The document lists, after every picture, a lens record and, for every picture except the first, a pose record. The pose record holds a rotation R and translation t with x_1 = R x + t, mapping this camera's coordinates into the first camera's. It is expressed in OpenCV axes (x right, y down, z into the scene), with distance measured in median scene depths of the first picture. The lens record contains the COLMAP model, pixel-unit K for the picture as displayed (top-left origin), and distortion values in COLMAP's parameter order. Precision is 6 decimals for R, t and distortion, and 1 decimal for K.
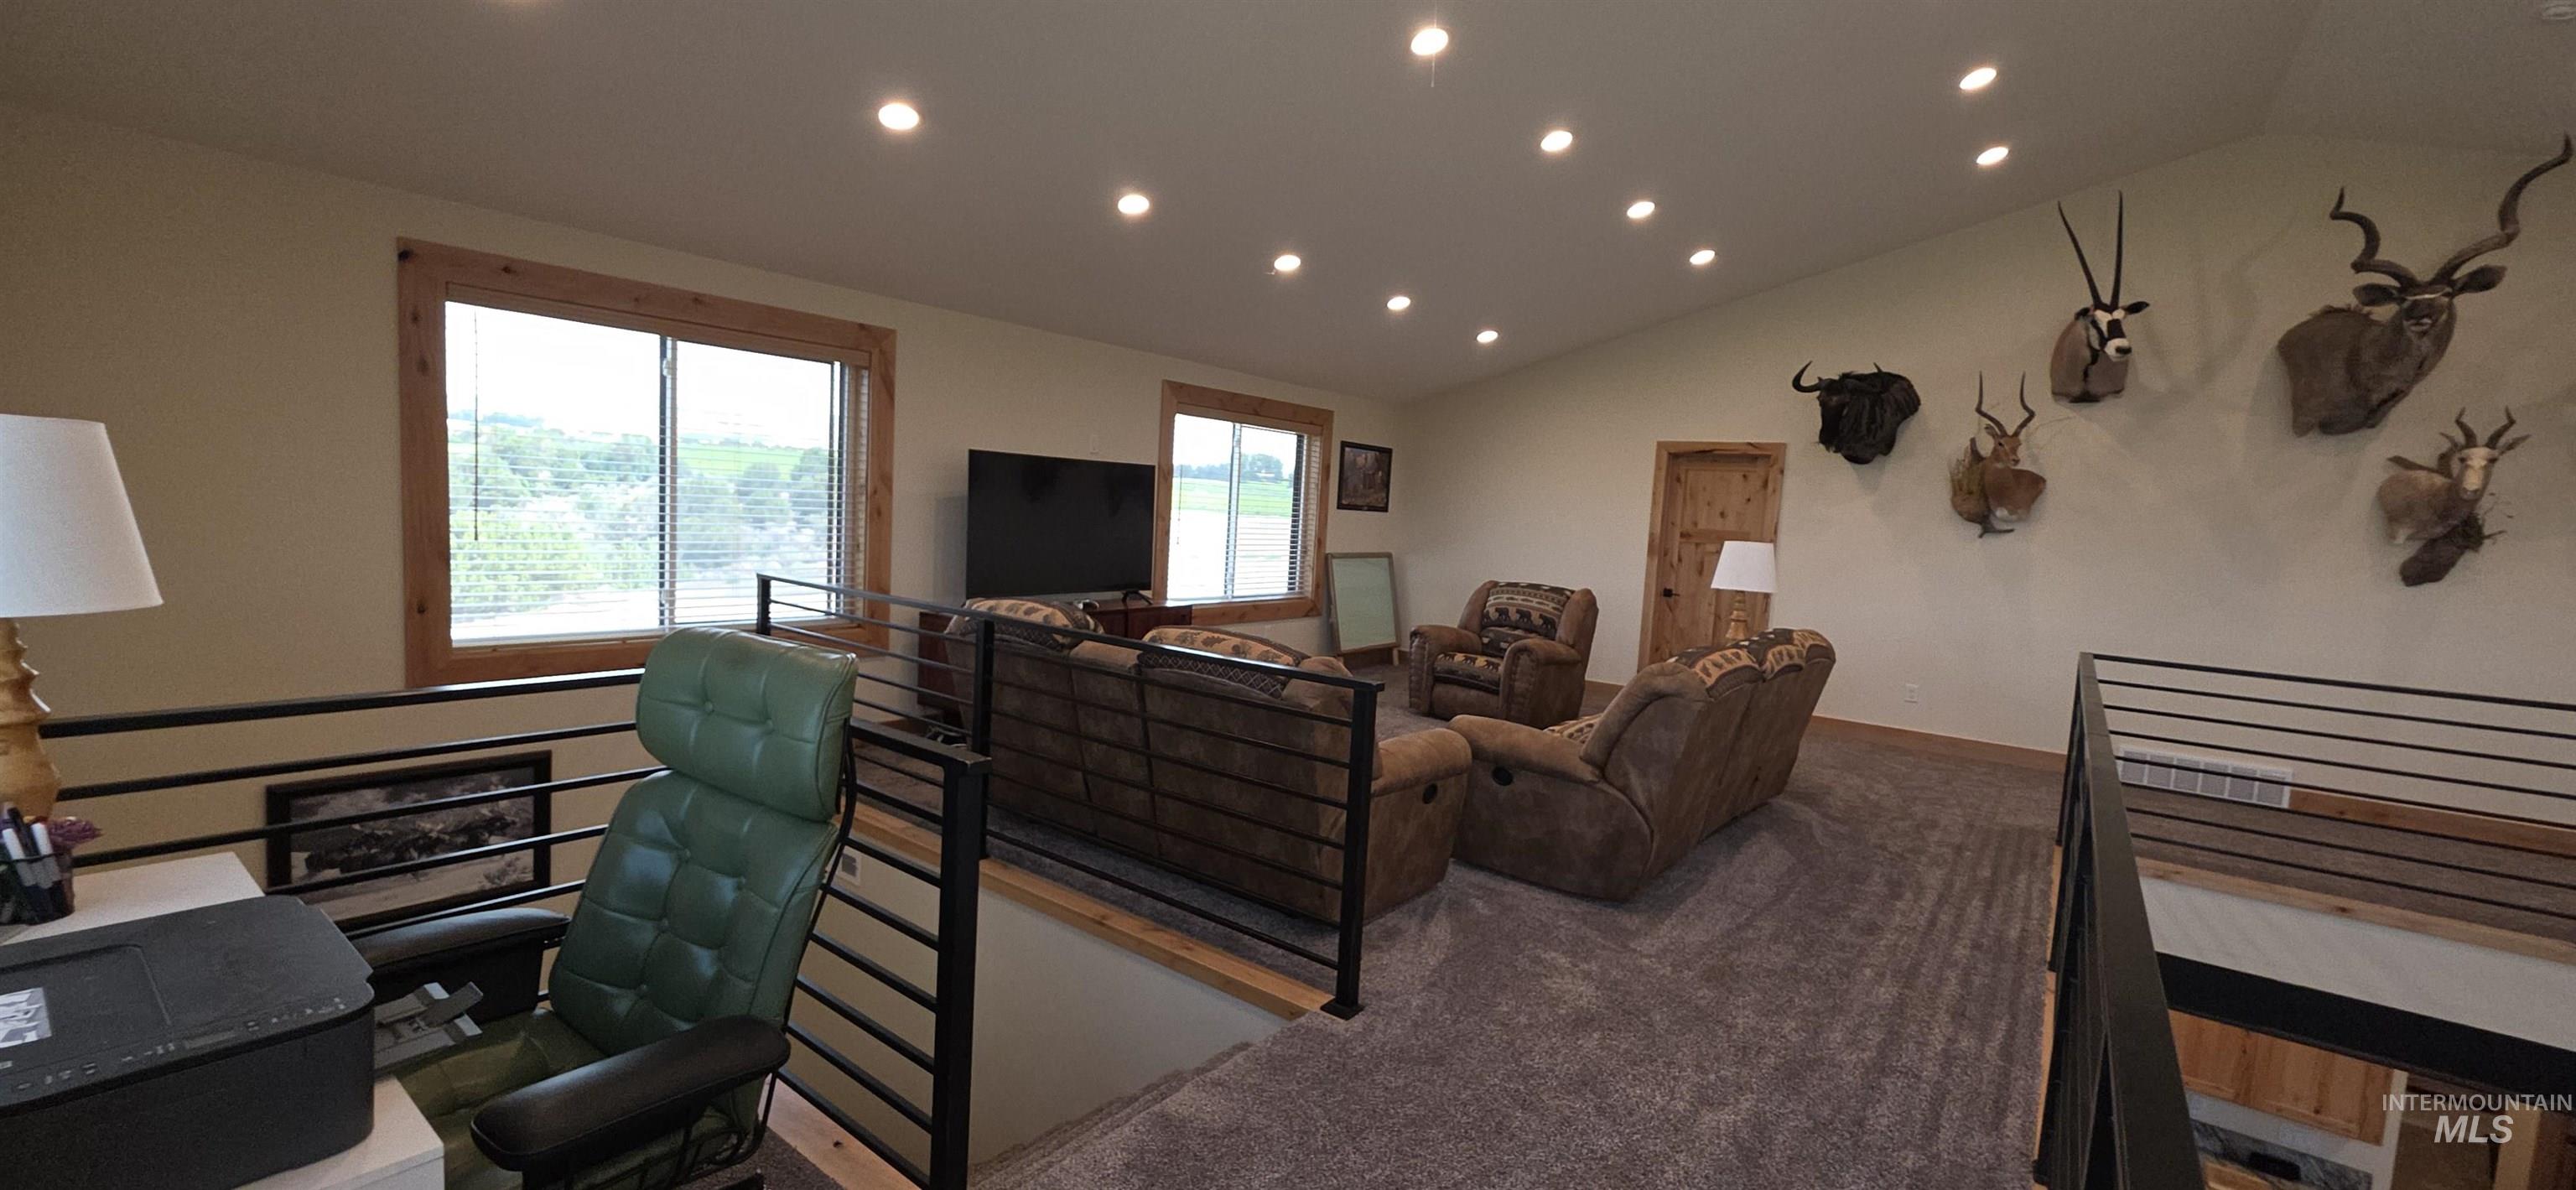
lens RADIAL K [[1030.5, 0, 1288.1], [0, 1030.5, 591.8], [0, 0, 1]] dist [0.001893, -0.000352]
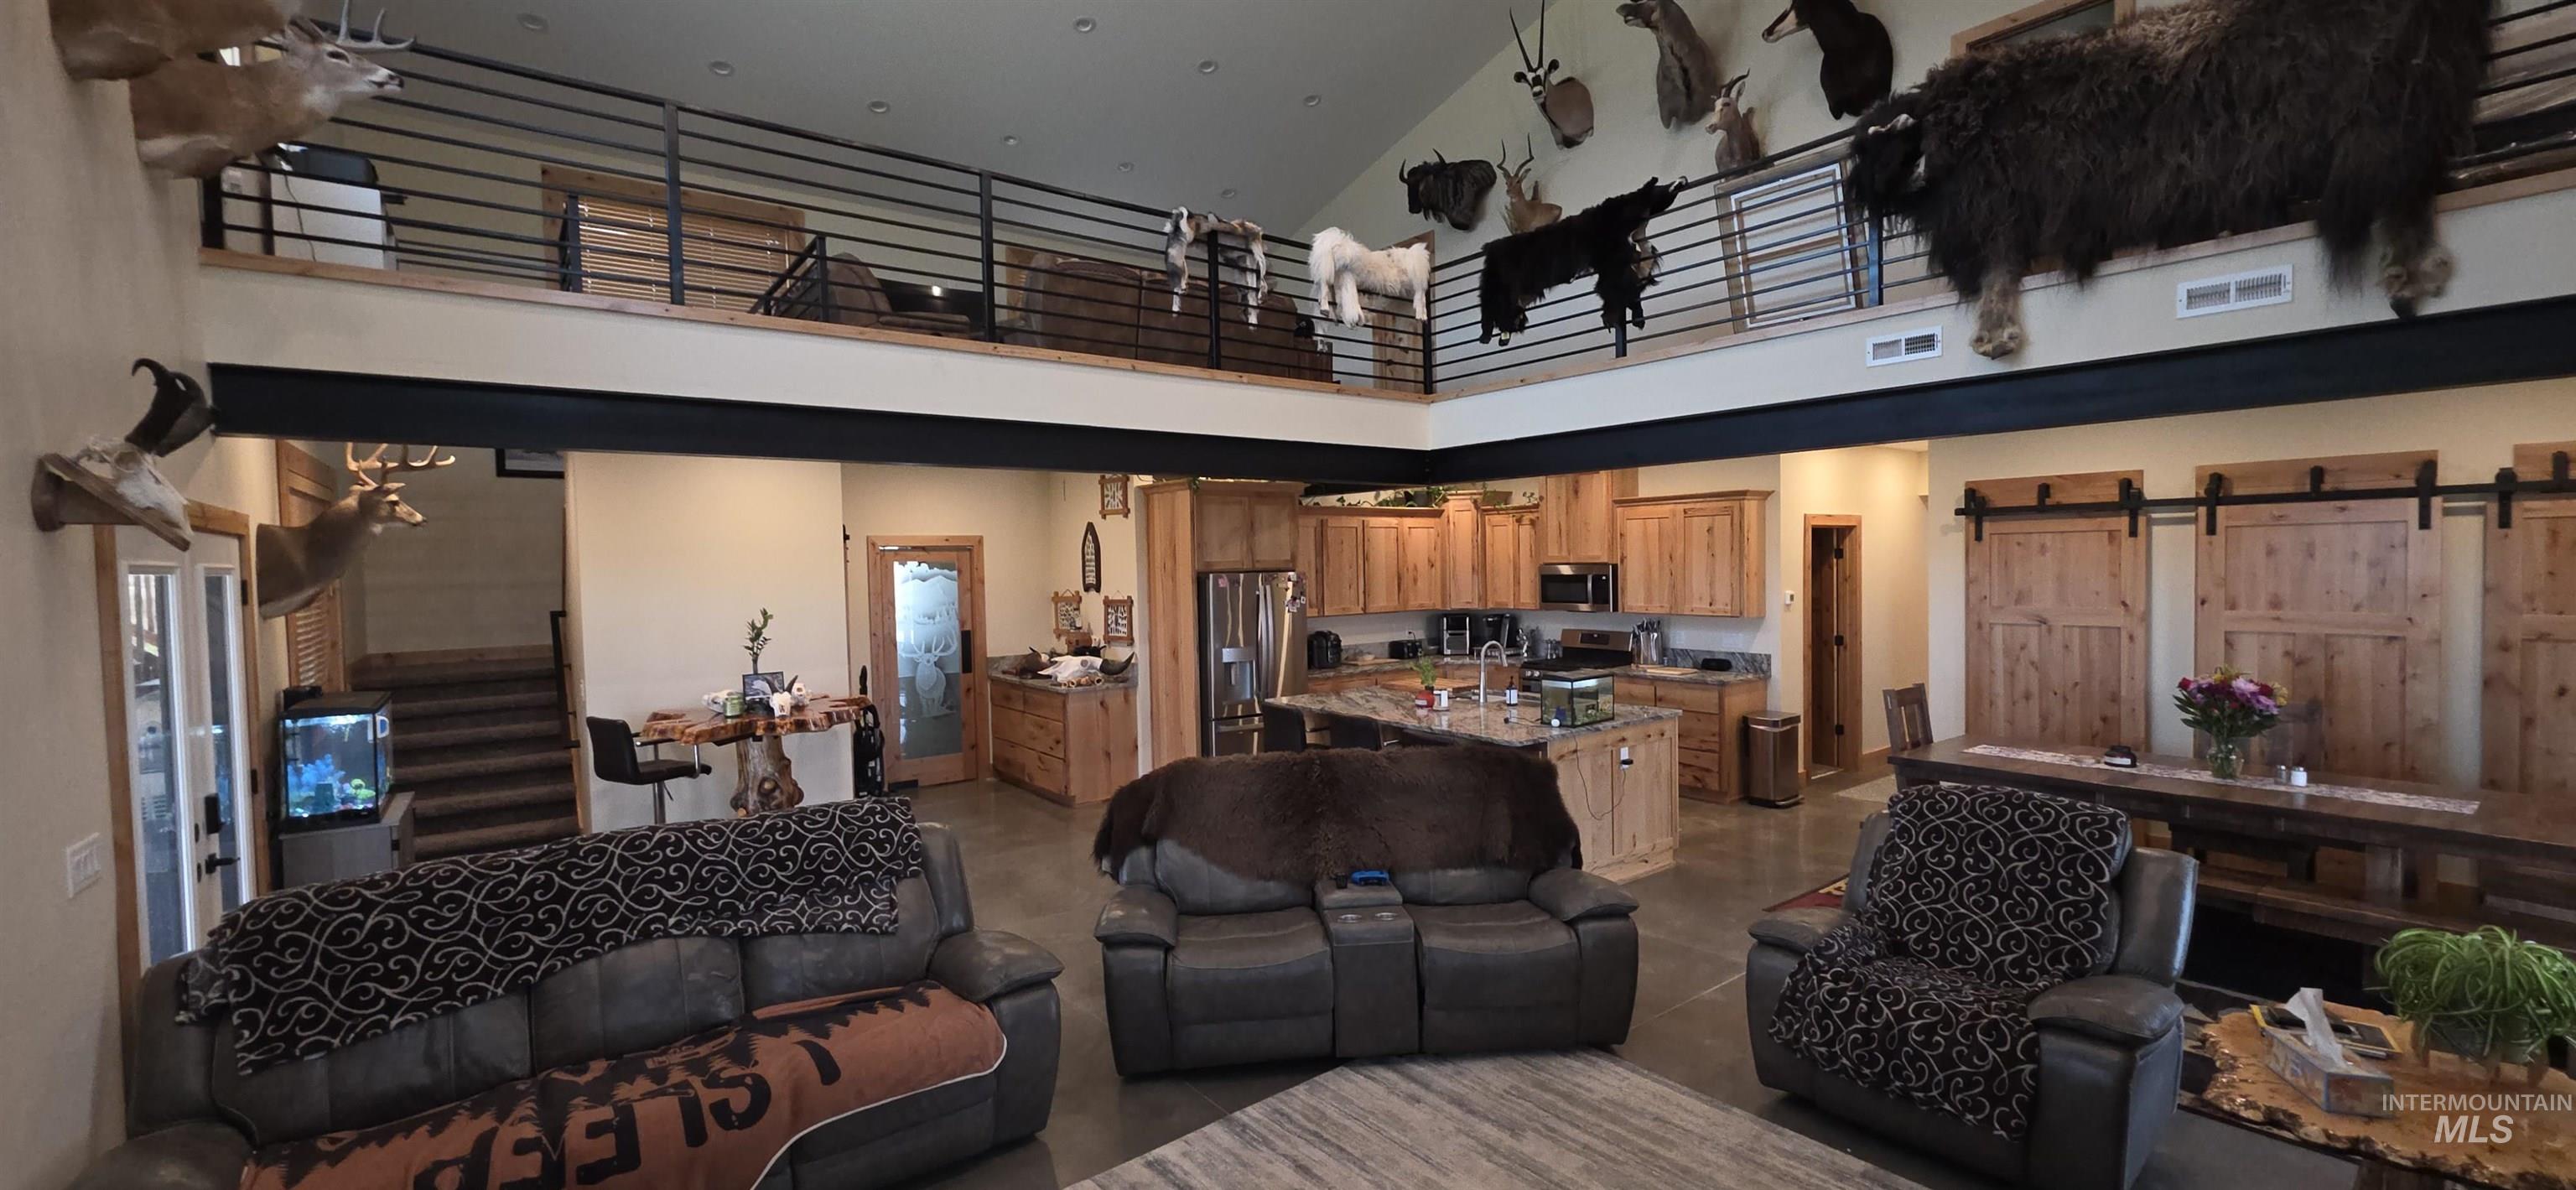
lens RADIAL K [[1030.5, 0, 1273.5], [0, 1030.5, 603.5], [0, 0, 1]] dist [0.001893, -0.000352]
pose [[0.957632, -0.065581, -0.280429, 0.854862], [0.050905, 0.996941, -0.059308, 0.573130], [0.283461, 0.042520, 0.958041, -0.486311]]
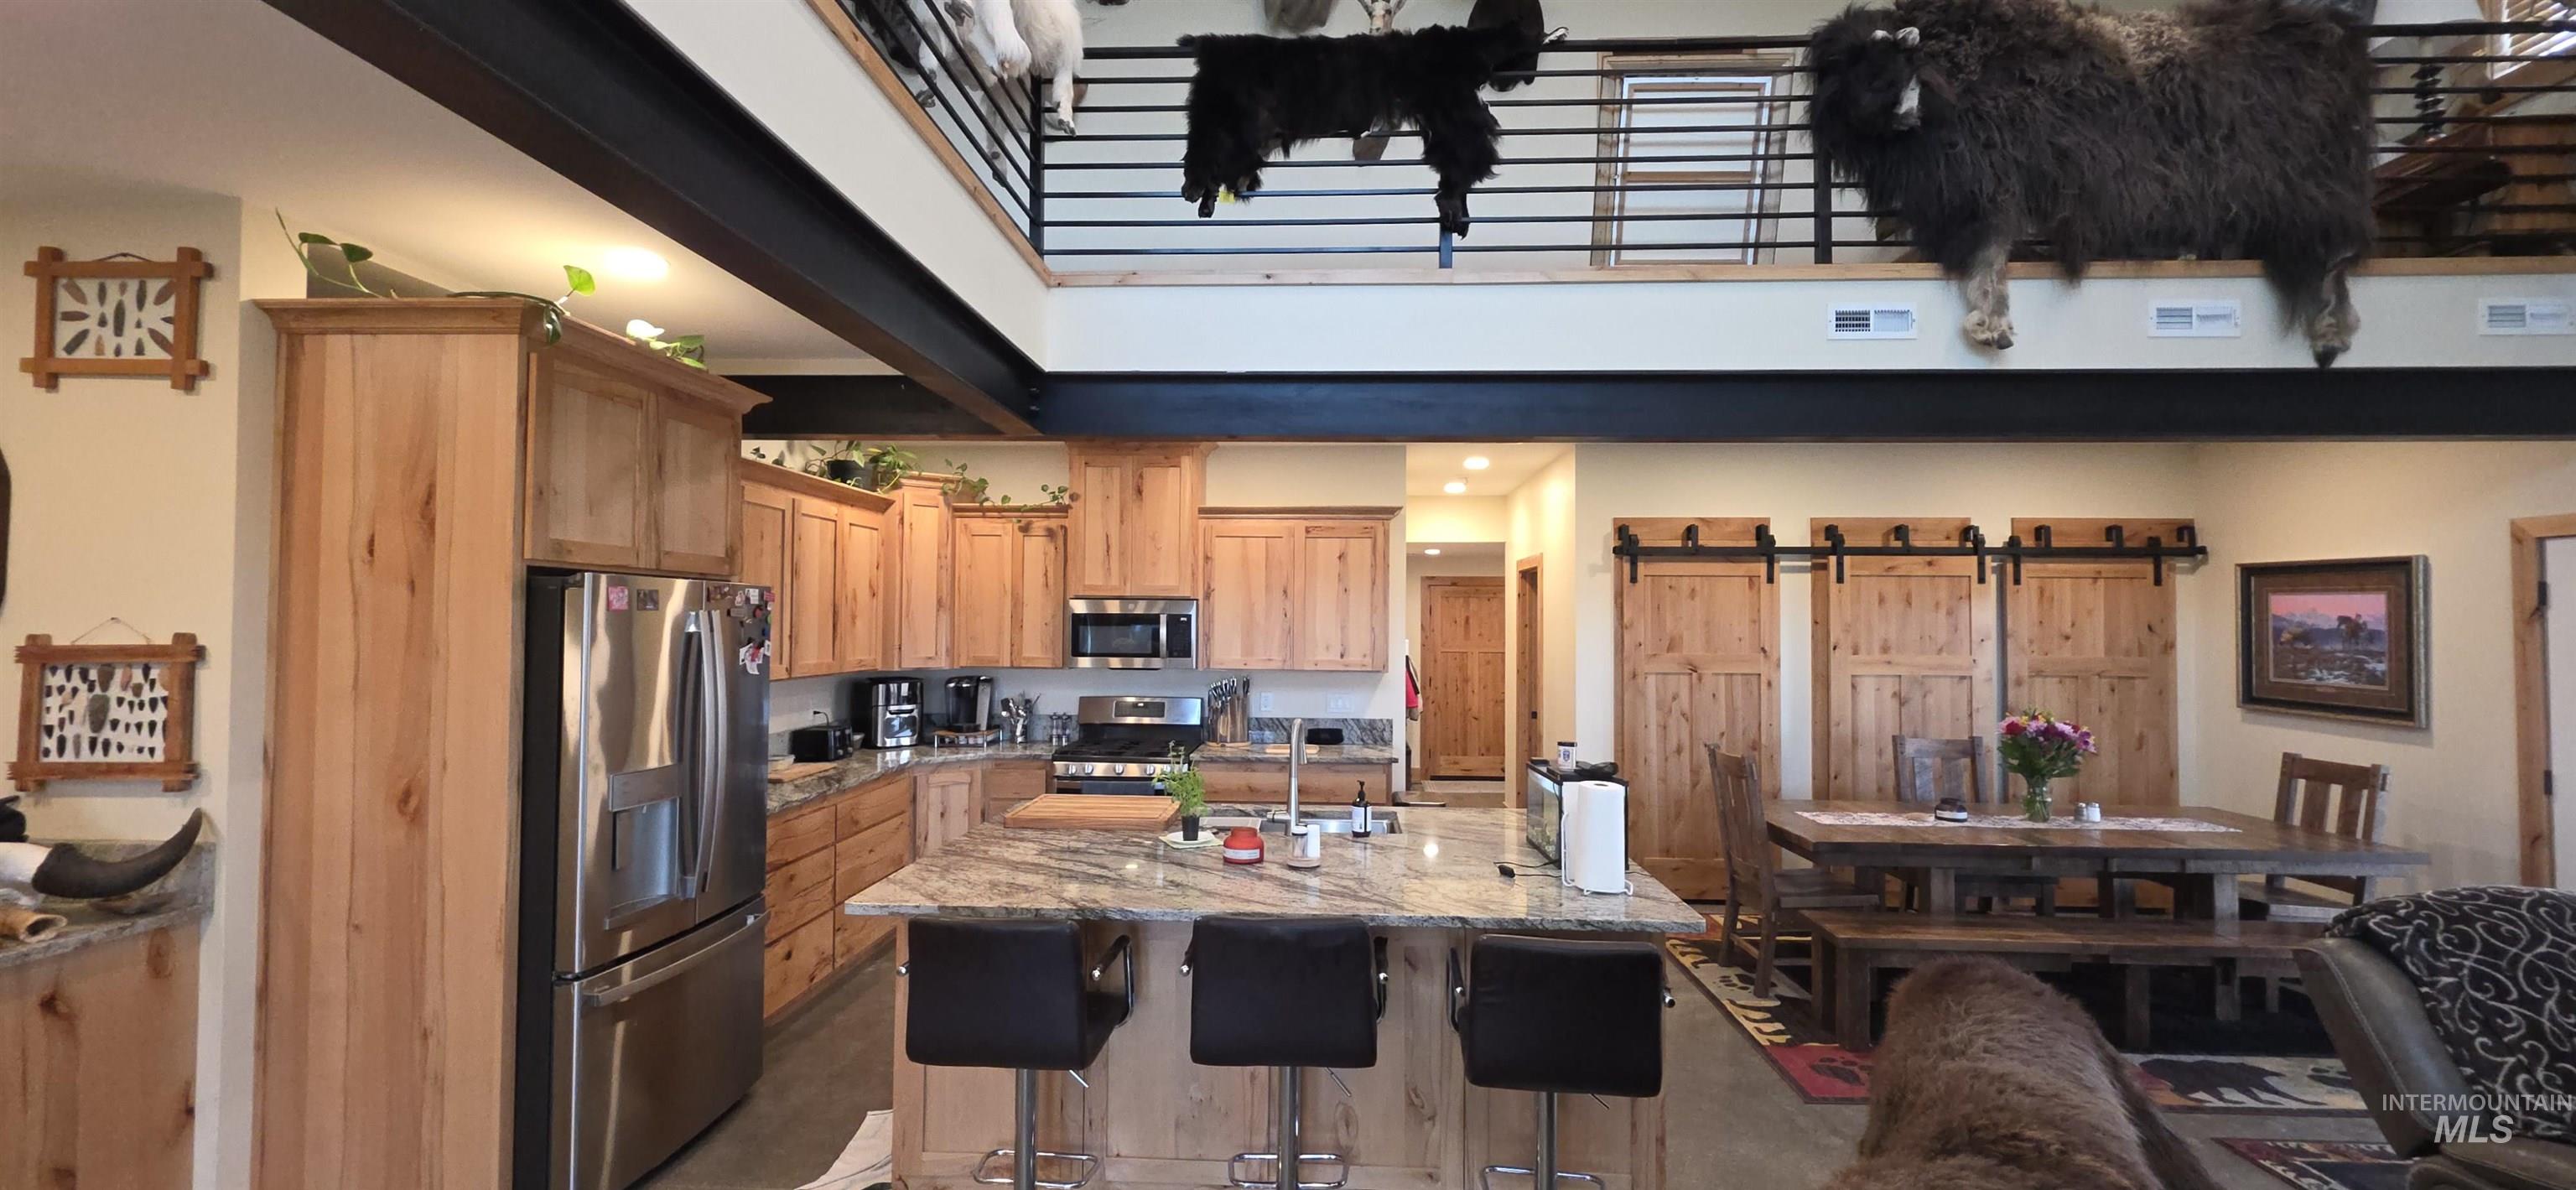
lens RADIAL K [[1030.5, 0, 1285.7], [0, 1030.5, 595.0], [0, 0, 1]] dist [0.001893, -0.000352]
pose [[0.820397, -0.037094, 0.570590, 0.386914], [0.090259, 0.993784, -0.065169, 0.522702], [-0.564625, 0.104965, 0.818646, 0.198713]]
